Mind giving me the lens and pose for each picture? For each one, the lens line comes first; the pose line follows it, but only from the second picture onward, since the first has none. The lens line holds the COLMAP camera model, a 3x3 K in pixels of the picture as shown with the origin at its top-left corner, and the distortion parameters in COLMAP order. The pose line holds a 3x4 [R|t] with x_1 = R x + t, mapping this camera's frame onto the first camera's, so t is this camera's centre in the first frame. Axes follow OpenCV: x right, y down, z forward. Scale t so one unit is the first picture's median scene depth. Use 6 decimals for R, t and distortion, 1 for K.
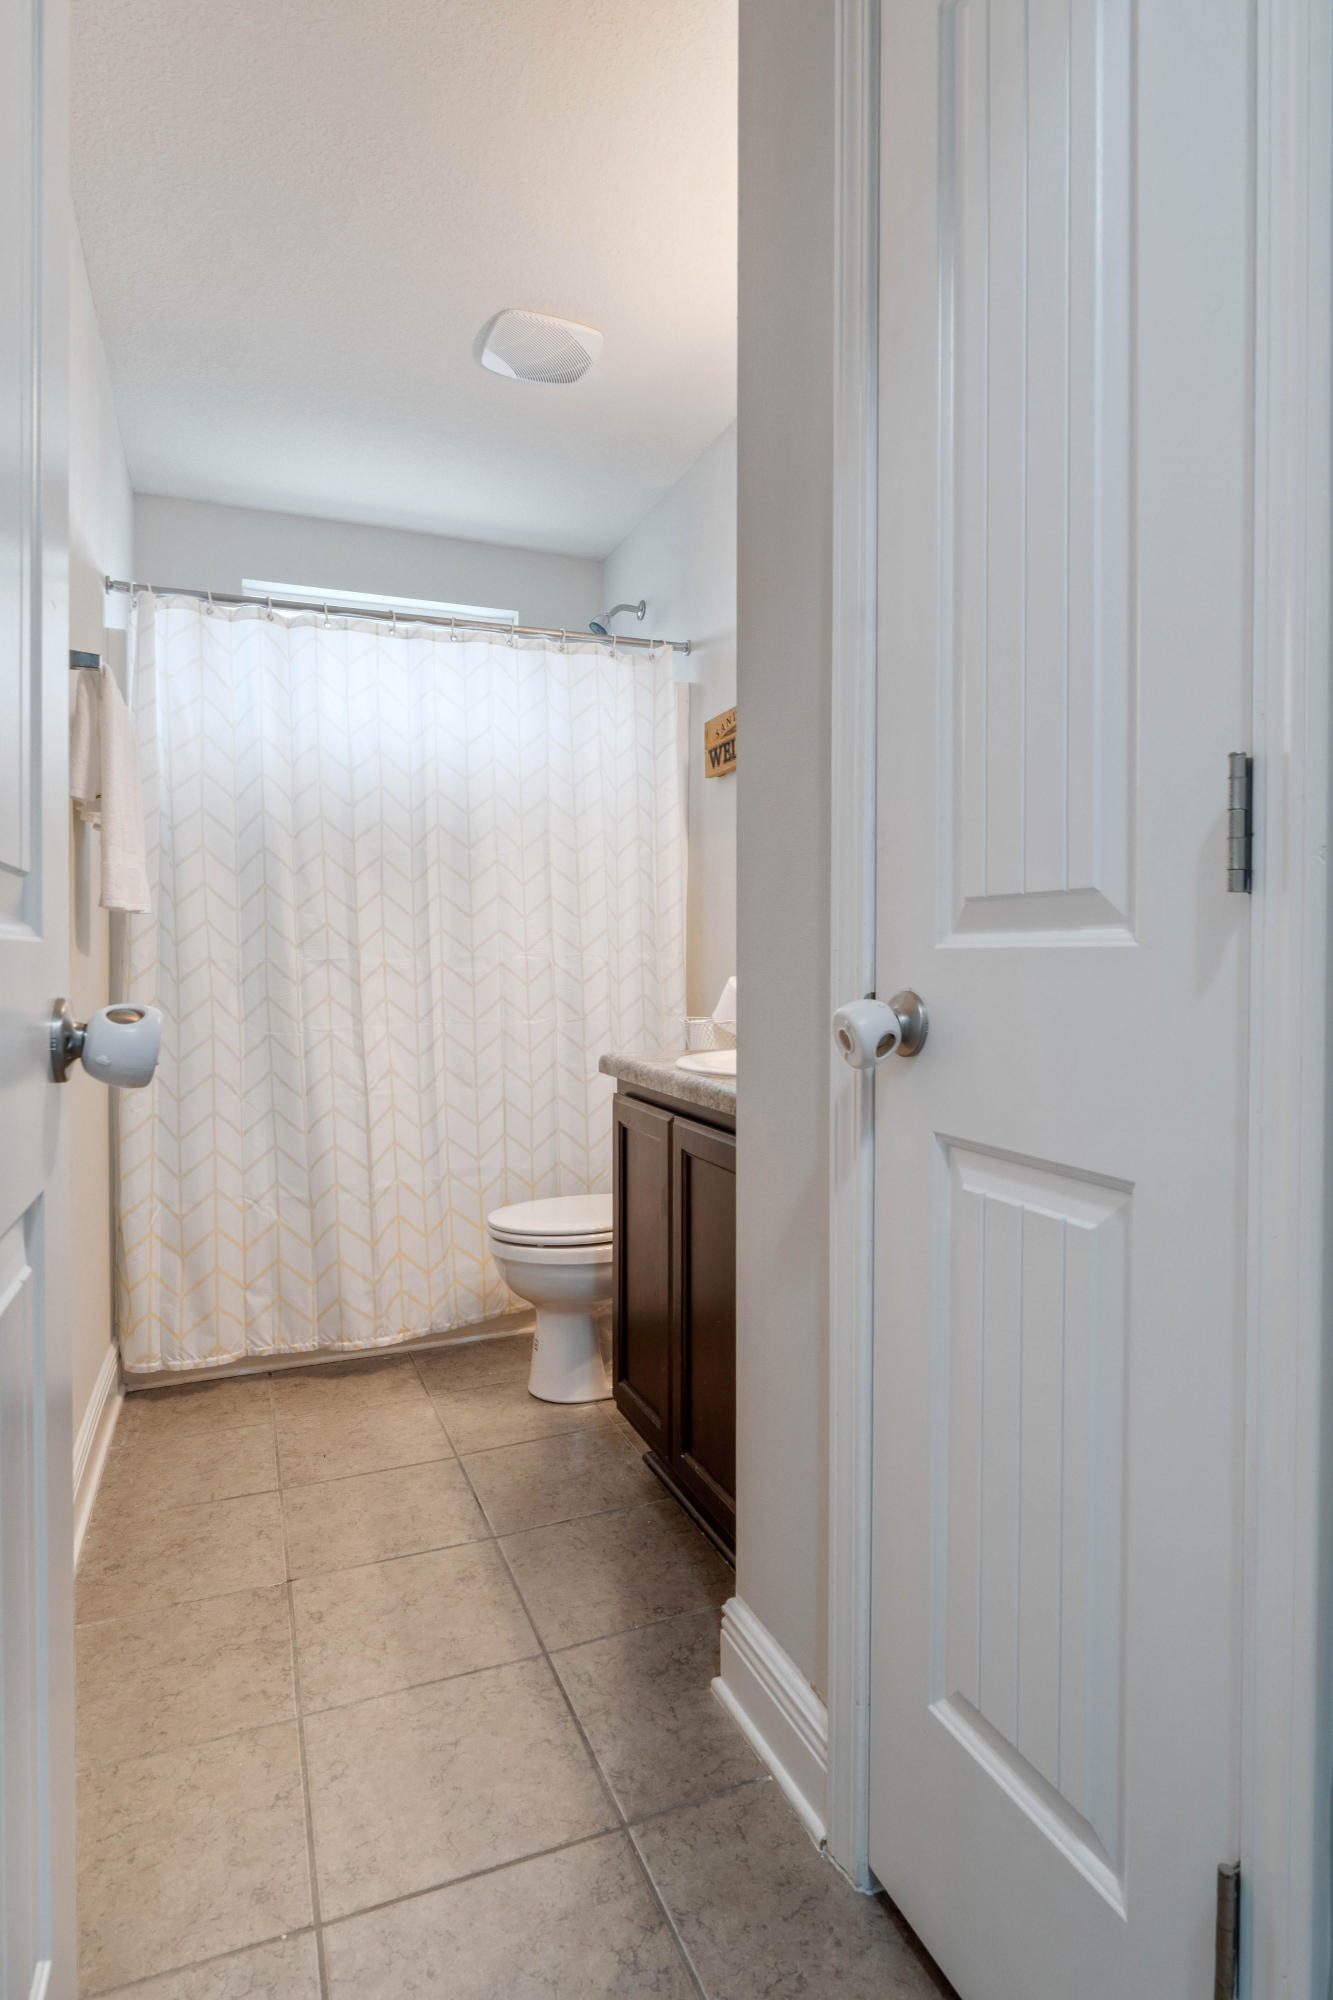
lens RADIAL K [[1067.9, 0, 667.4], [0, 1067.9, 991.1], [0, 0, 1]] dist [-0.004214, 0.002072]
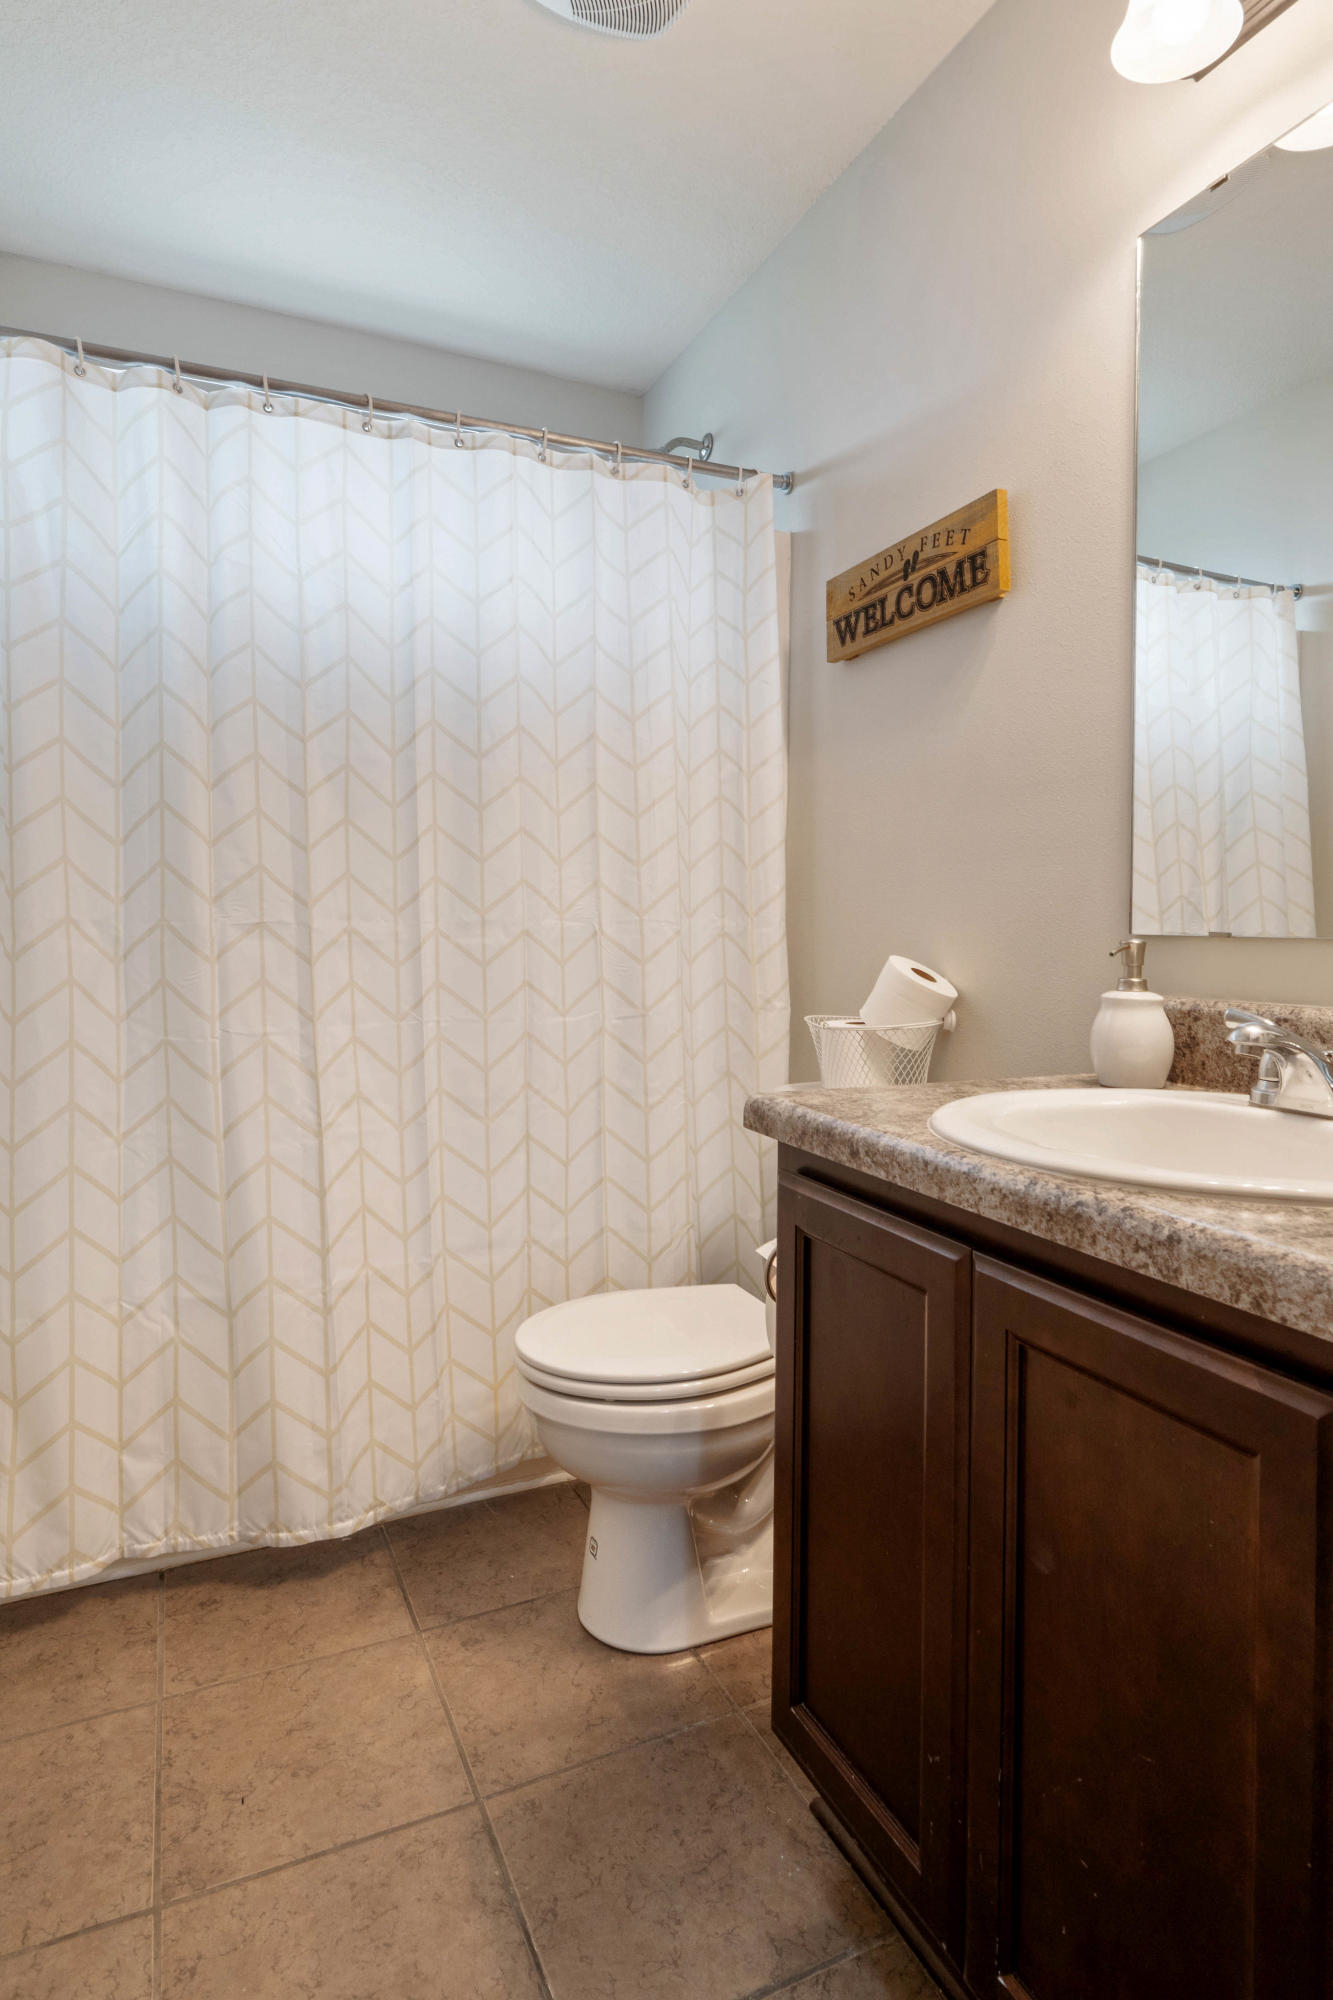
lens RADIAL K [[1067.9, 0, 647.1], [0, 1067.9, 953.1], [0, 0, 1]] dist [-0.004214, 0.002072]
pose [[0.999374, 0.010607, 0.033750, -0.110894], [-0.010430, 0.999931, -0.005425, -0.010448], [-0.033806, 0.005069, 0.999416, 0.360351]]
